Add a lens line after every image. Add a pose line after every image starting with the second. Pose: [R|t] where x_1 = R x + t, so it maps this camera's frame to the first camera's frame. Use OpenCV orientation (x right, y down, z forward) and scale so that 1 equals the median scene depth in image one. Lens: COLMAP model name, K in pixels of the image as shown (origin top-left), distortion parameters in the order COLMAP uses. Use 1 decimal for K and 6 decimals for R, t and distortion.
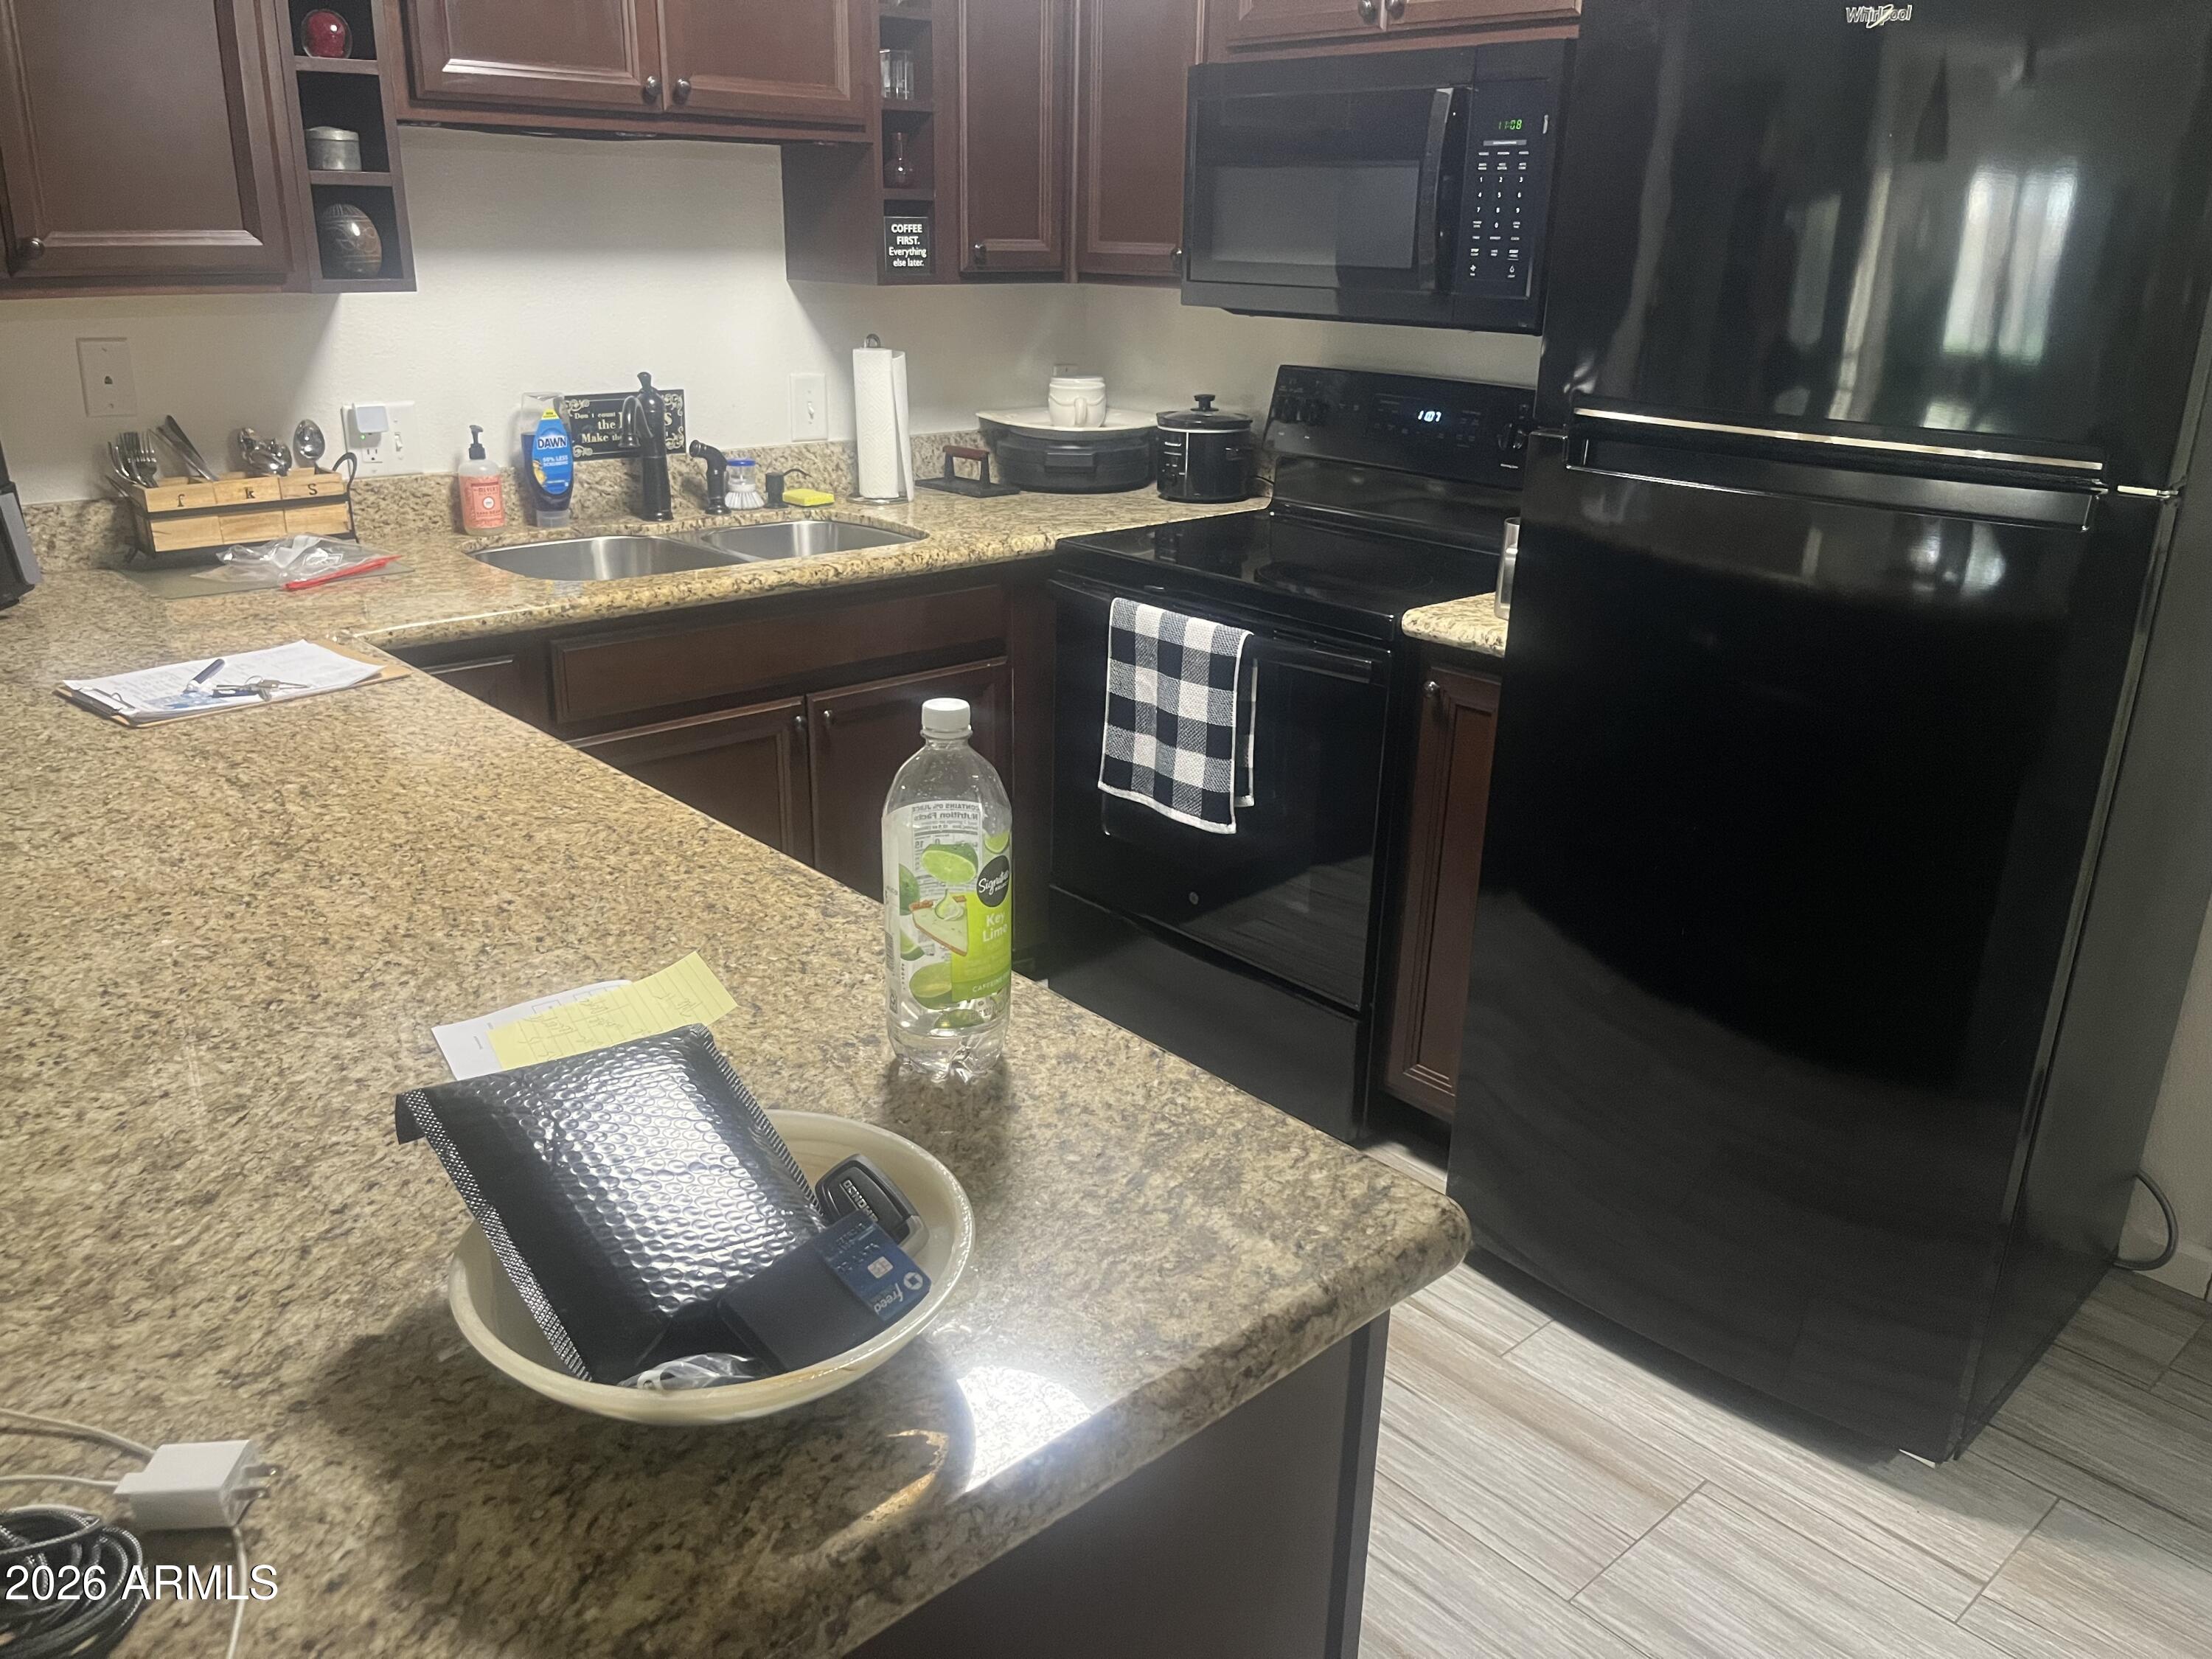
lens RADIAL K [[1692.2, 0, 1108.0], [0, 1692.2, 818.2], [0, 0, 1]] dist [0.055707, -0.073907]
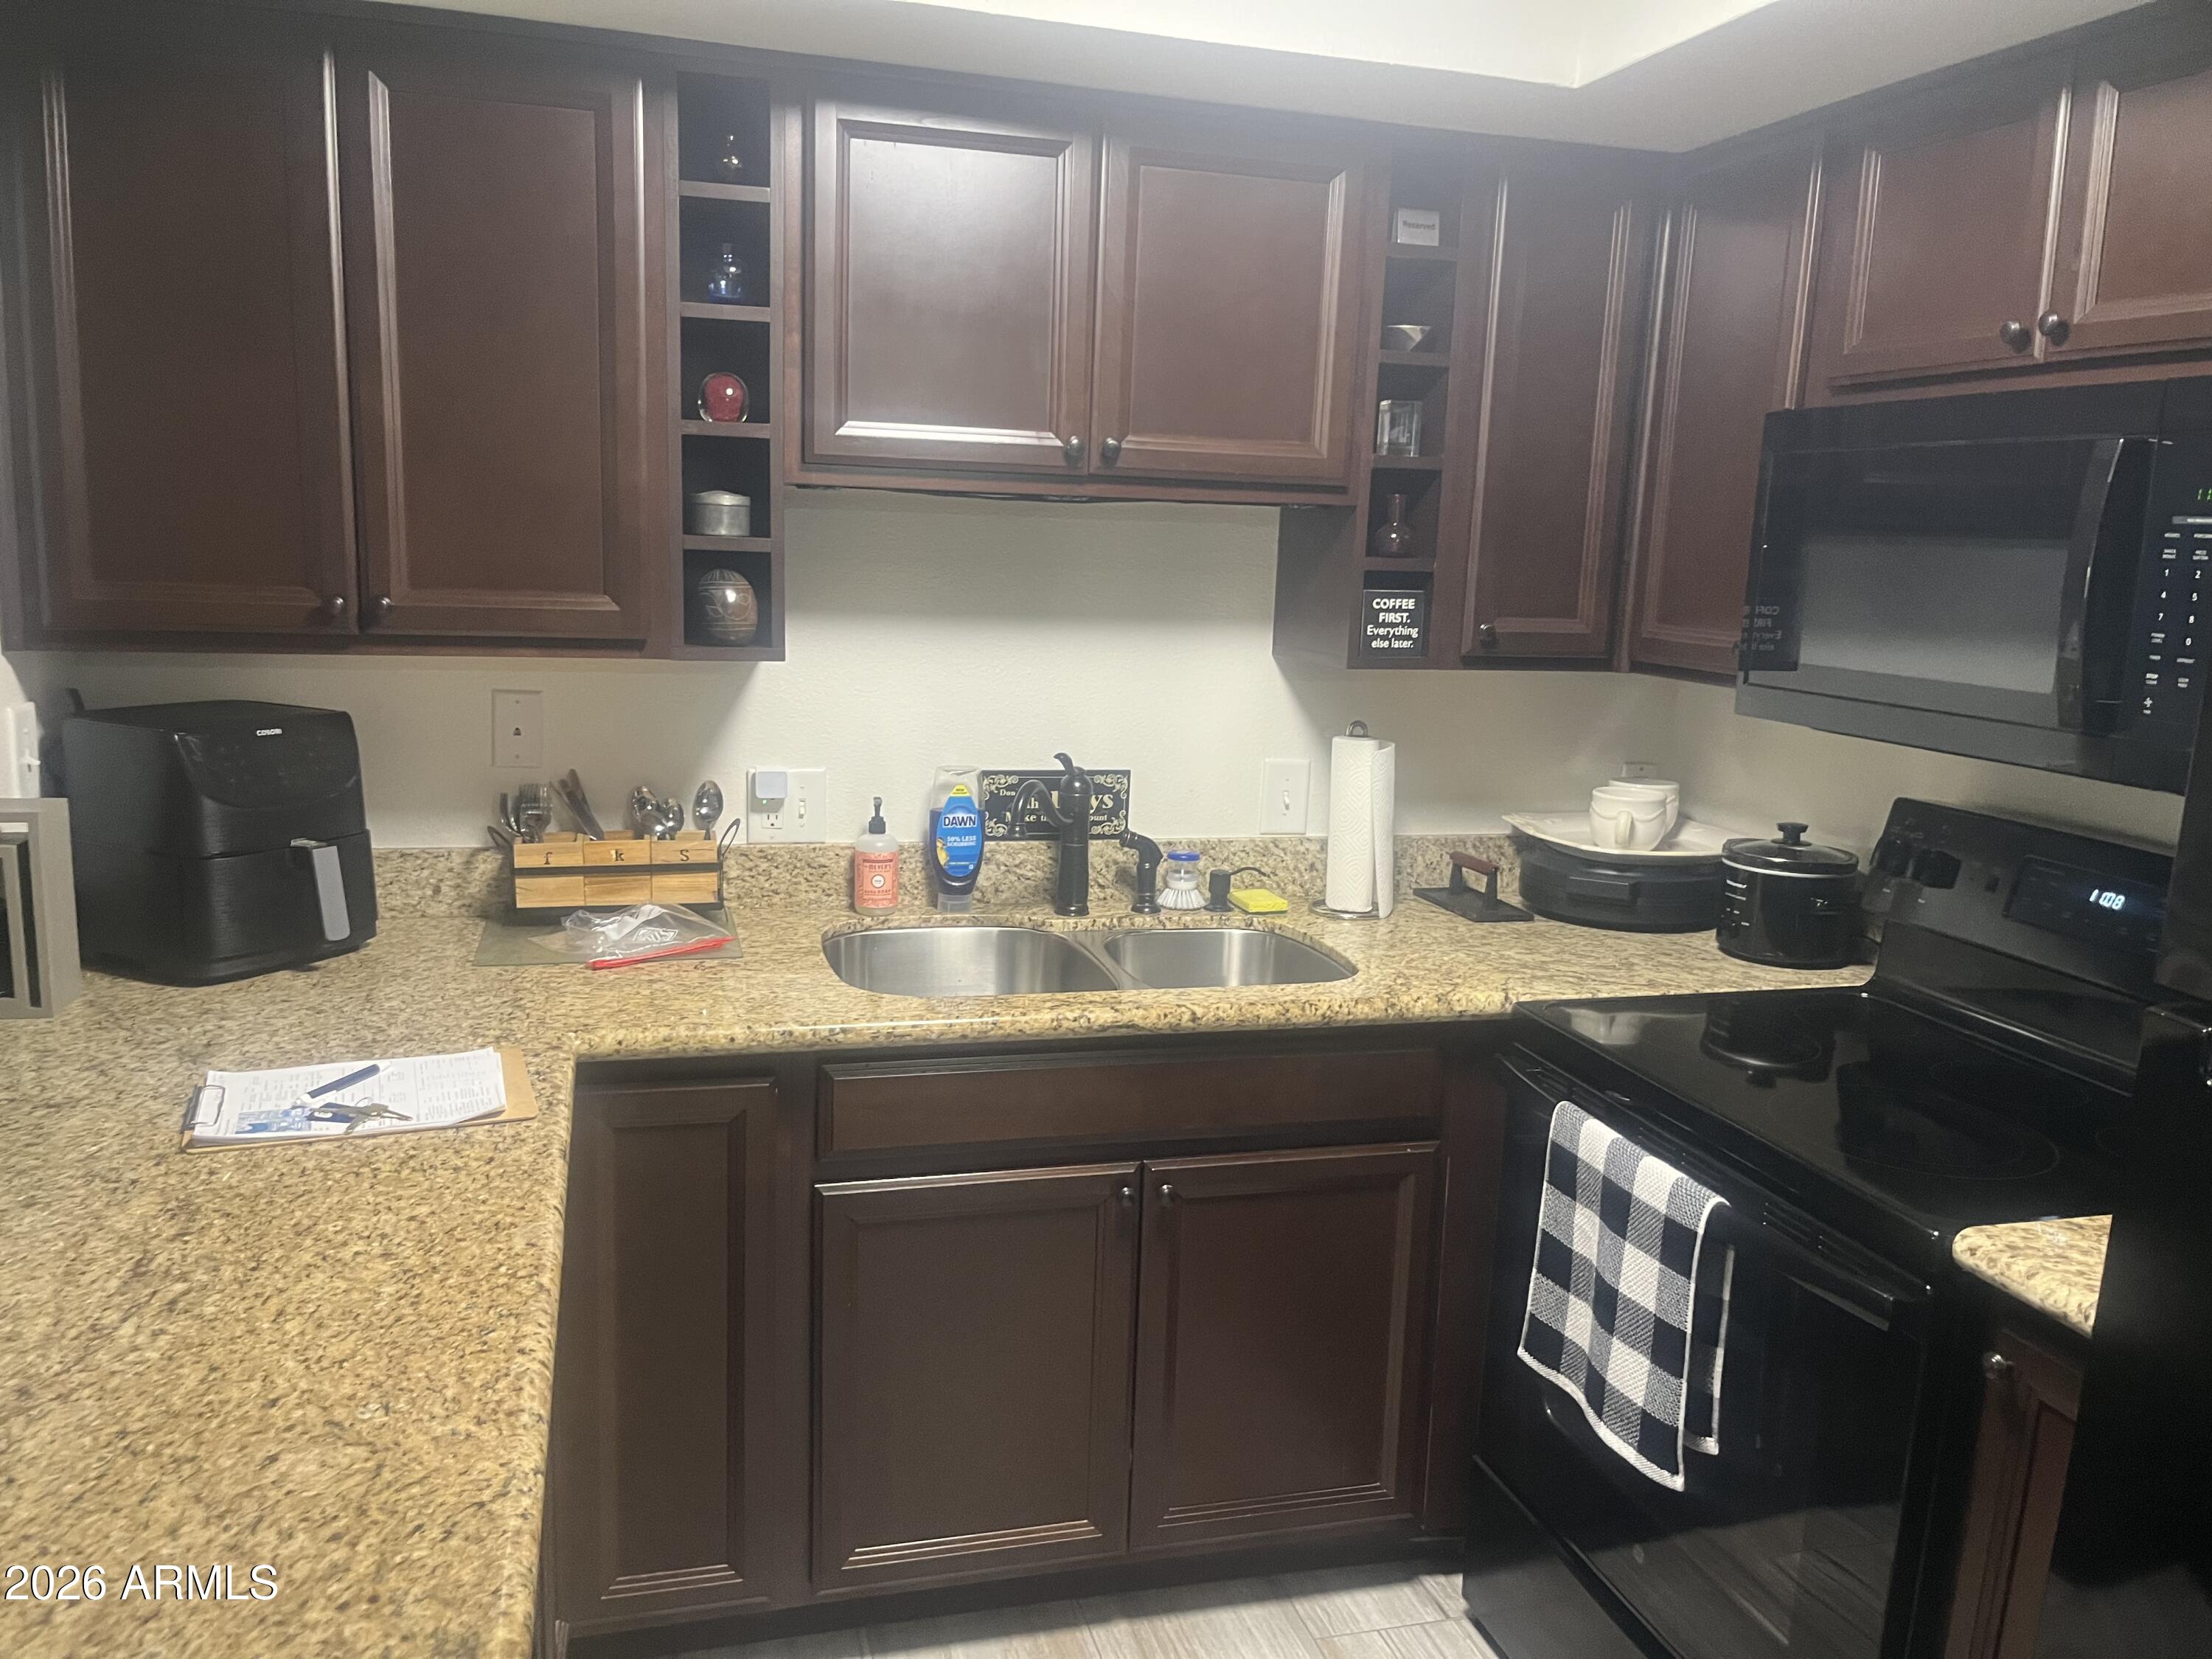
lens RADIAL K [[1692.2, 0, 1091.0], [0, 1692.2, 842.2], [0, 0, 1]] dist [0.055707, -0.073907]
pose [[0.893083, 0.096559, -0.439408, 0.133657], [-0.169810, 0.976800, -0.130483, -0.109339], [0.416614, 0.191147, 0.888761, 0.248040]]
